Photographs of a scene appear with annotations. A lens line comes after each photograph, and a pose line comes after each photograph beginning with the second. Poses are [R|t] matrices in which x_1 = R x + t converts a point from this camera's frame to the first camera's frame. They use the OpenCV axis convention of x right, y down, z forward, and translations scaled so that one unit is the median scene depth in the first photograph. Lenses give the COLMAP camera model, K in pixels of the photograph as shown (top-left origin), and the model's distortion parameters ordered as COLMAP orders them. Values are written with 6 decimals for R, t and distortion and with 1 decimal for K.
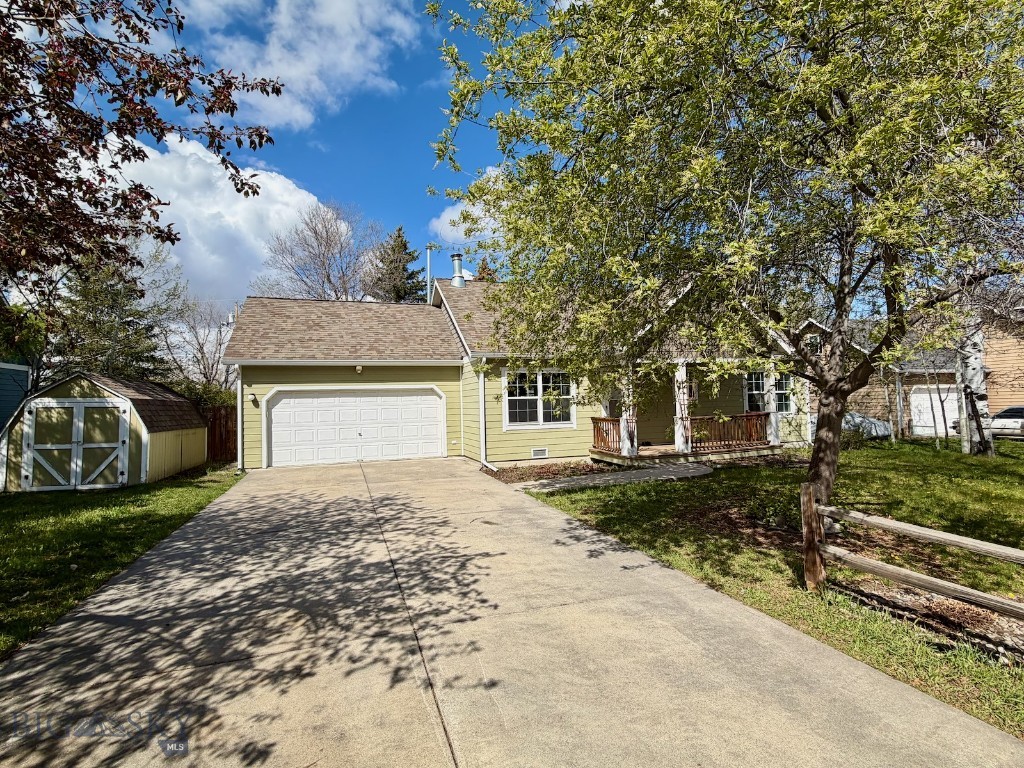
lens RADIAL K [[476.7, 0, 511.1], [0, 476.7, 384.3], [0, 0, 1]] dist [-0.002541, -0.000079]
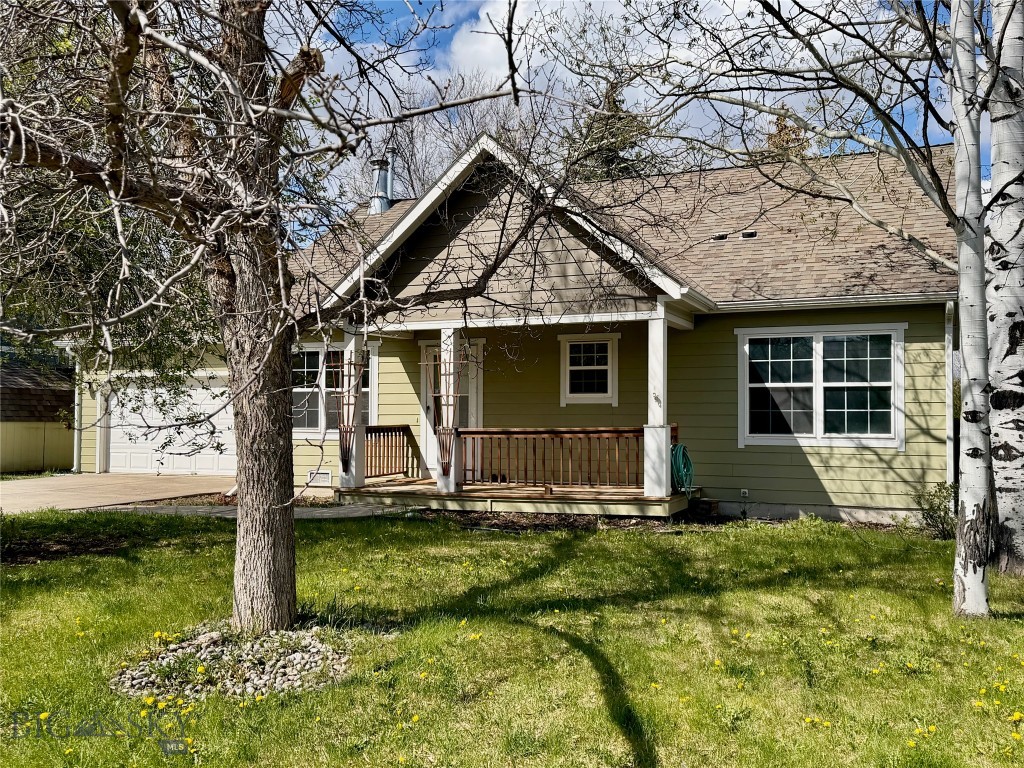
lens RADIAL K [[991.9, 0, 508.9], [0, 991.9, 382.9], [0, 0, 1]] dist [0.081434, 0.000000]
pose [[0.740160, 0.005089, -0.672412, 1.438126], [0.002664, 0.999941, 0.010500, 0.007054], [0.672426, -0.009563, 0.740103, 0.250310]]
